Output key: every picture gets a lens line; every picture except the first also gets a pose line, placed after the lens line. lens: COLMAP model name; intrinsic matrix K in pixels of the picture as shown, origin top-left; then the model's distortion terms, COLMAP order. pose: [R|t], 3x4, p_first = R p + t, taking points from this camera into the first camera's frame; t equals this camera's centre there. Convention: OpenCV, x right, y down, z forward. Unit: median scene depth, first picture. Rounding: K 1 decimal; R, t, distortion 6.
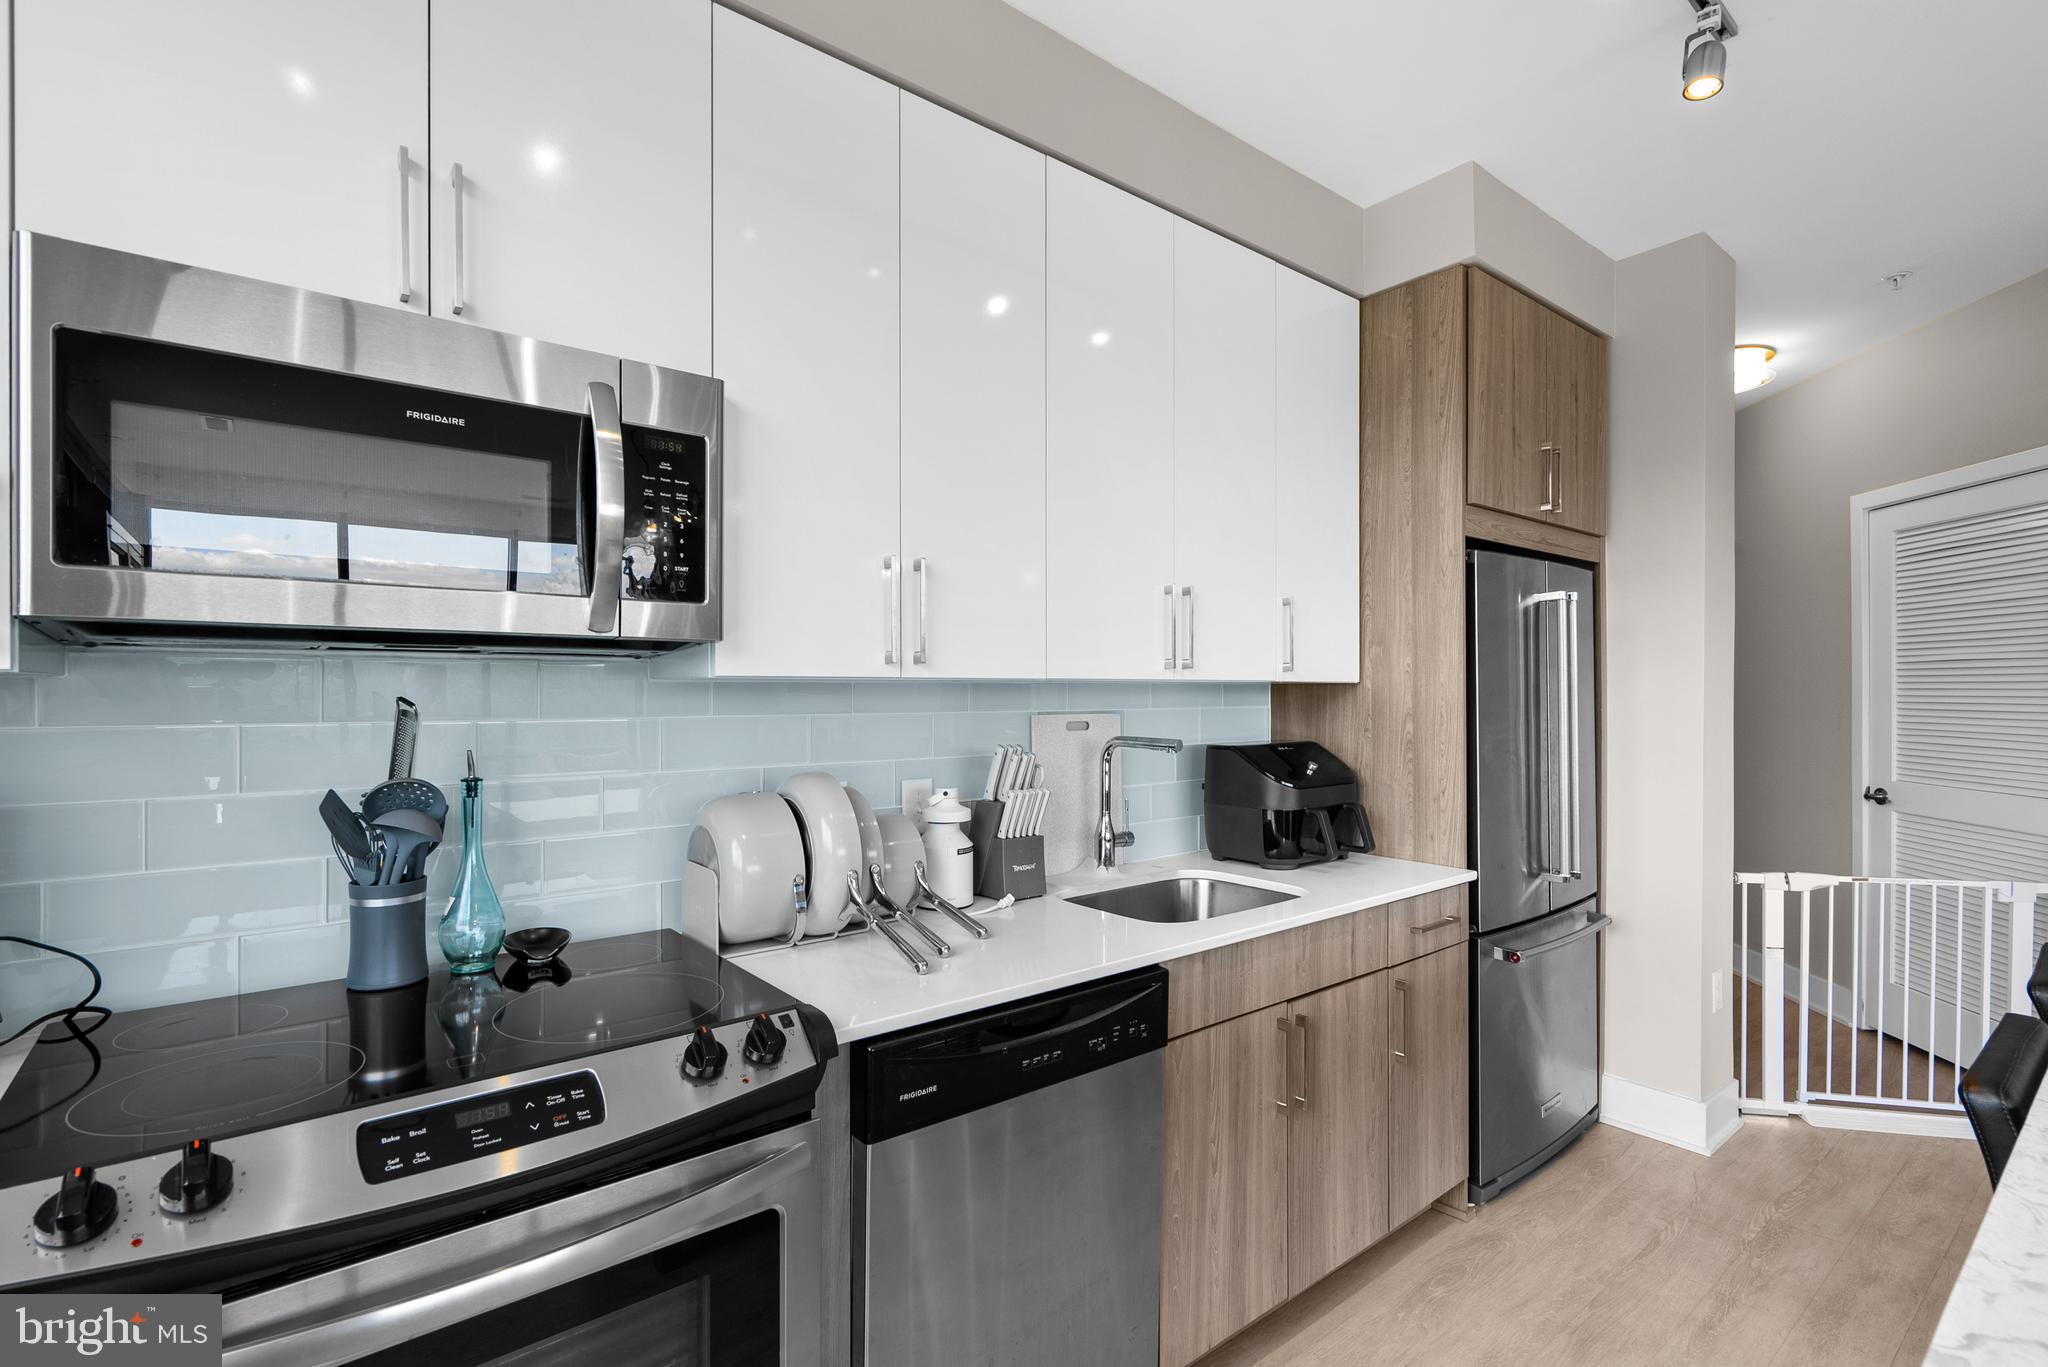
lens RADIAL K [[952.2, 0, 1017.5], [0, 952.2, 698.6], [0, 0, 1]] dist [-0.005858, 0.001493]
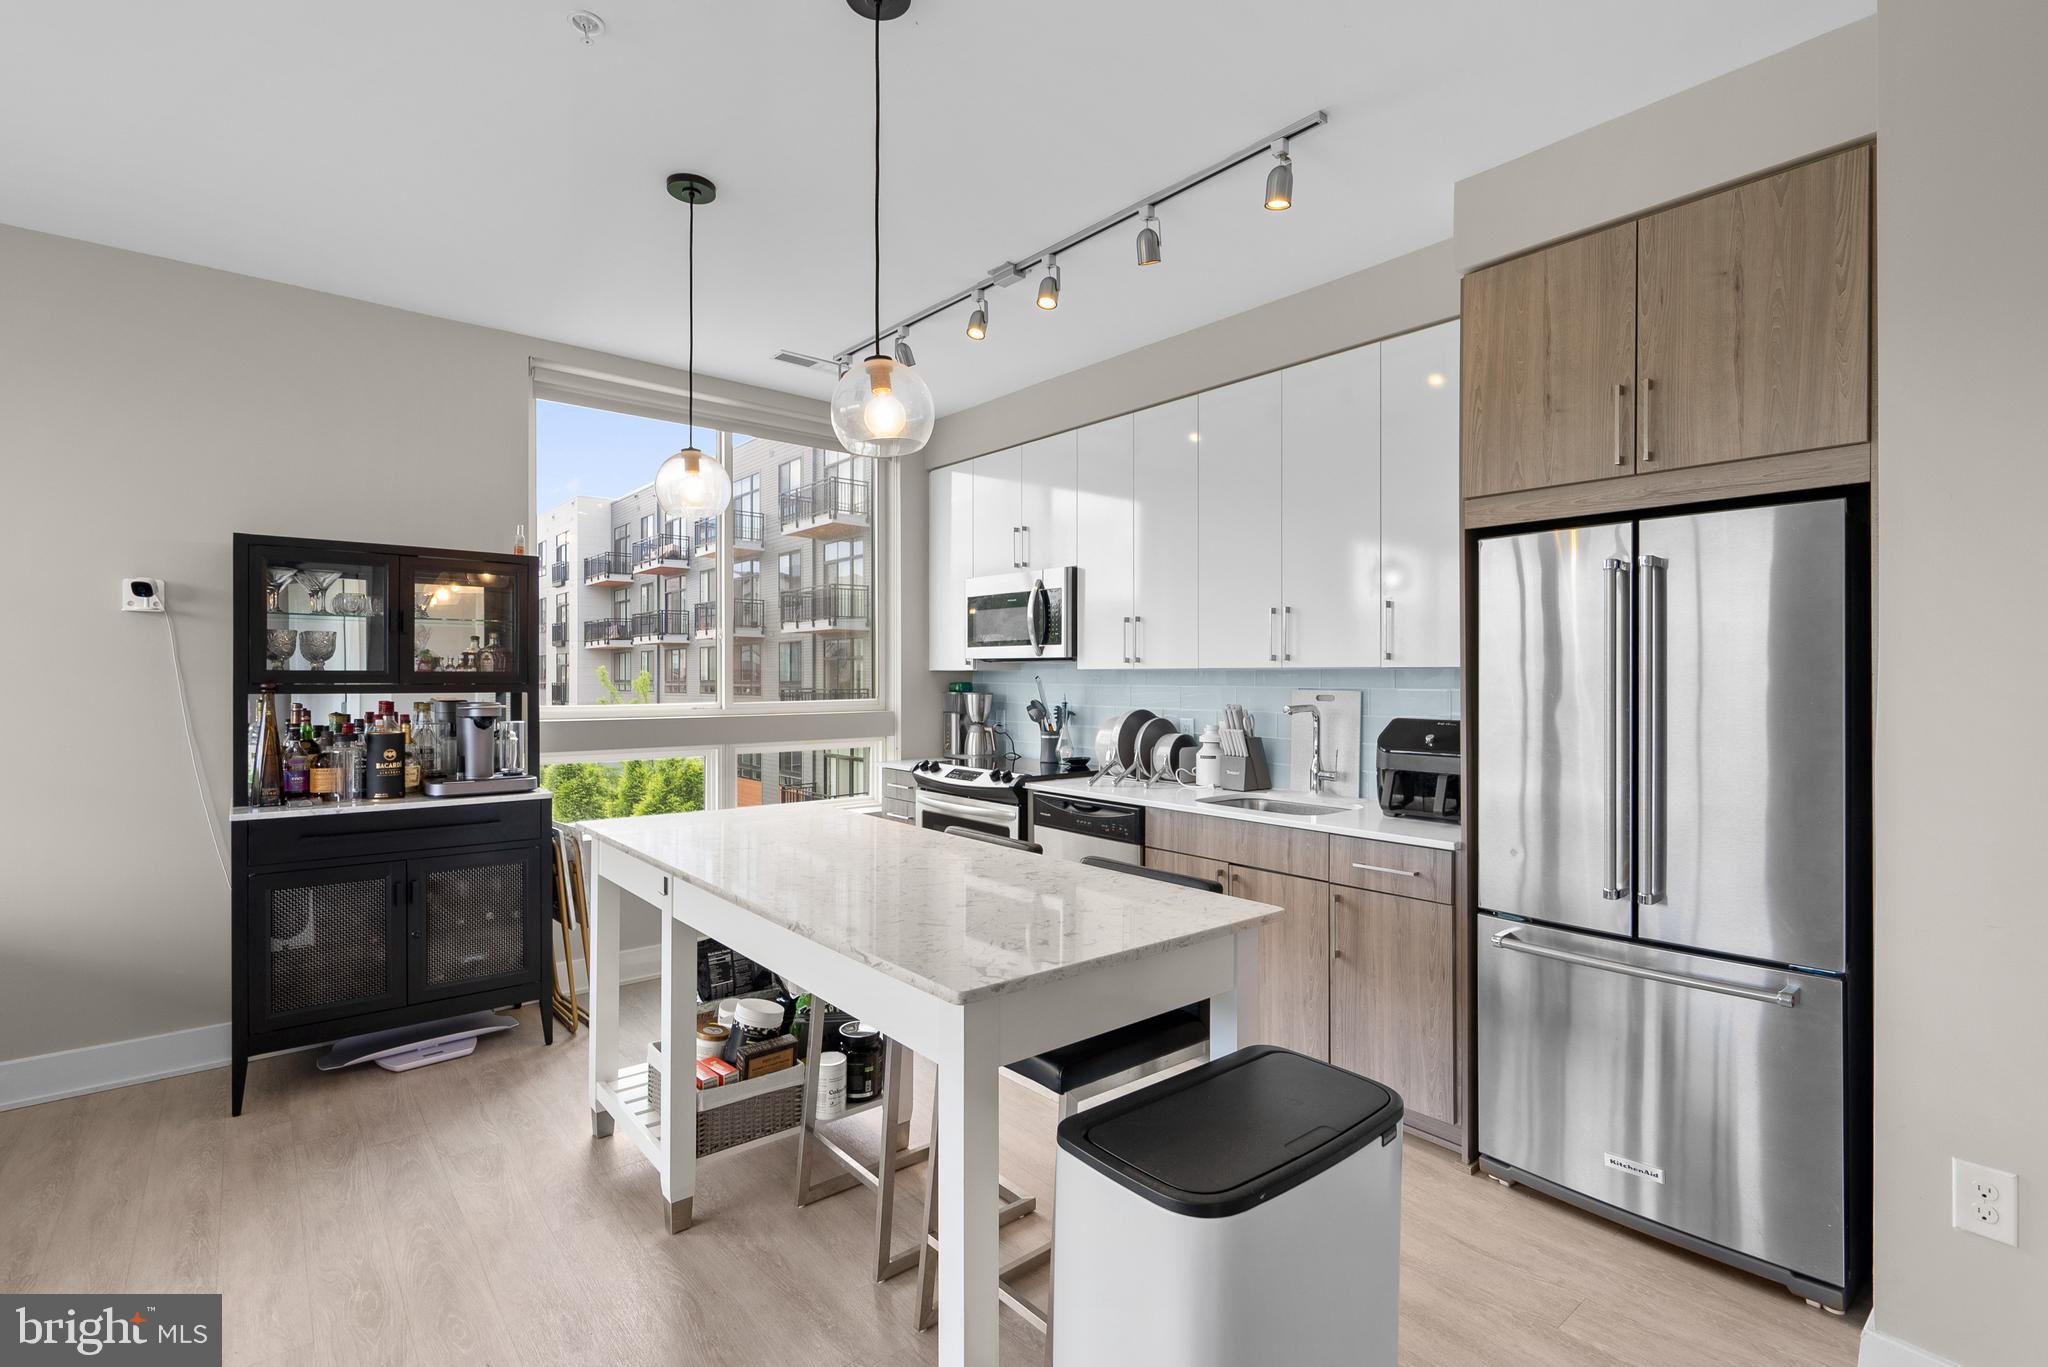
lens RADIAL K [[952.2, 0, 1010.6], [0, 952.2, 682.3], [0, 0, 1]] dist [-0.005858, 0.001493]
pose [[0.012766, 0.010449, -0.999864, 2.340069], [-0.006414, 0.999926, 0.010368, -0.011805], [0.999898, 0.006281, 0.012832, 0.730874]]
